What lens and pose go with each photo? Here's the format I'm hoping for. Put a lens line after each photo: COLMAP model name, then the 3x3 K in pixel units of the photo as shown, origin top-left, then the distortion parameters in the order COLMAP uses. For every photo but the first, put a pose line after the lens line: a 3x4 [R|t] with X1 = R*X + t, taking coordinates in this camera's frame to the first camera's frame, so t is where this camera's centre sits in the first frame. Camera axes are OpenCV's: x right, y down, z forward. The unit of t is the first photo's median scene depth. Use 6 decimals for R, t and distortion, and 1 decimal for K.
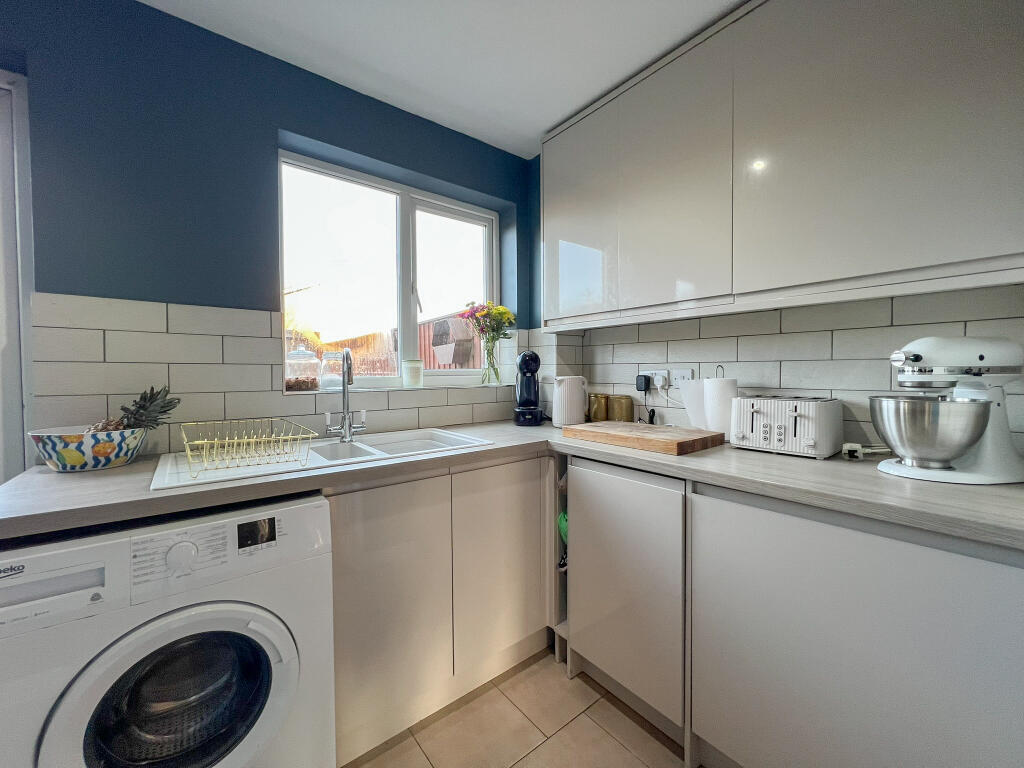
lens RADIAL K [[408.1, 0, 512.0], [0, 408.1, 384.0], [0, 0, 1]] dist [-0.001270, -0.000165]
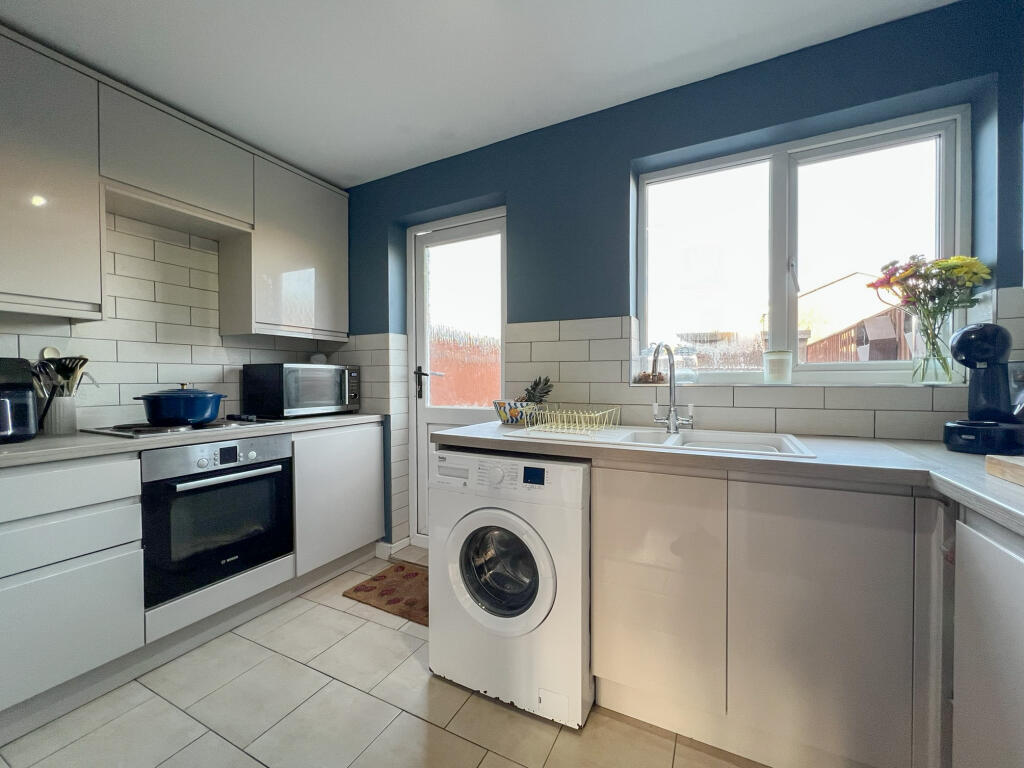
lens RADIAL K [[419.7, 0, 510.5], [0, 419.7, 387.4], [0, 0, 1]] dist [0.000696, 0.000029]
pose [[0.414582, 0.022179, -0.909741, 0.384878], [-0.027684, 0.999548, 0.011752, 0.024653], [0.909591, 0.020314, 0.415009, 0.182339]]
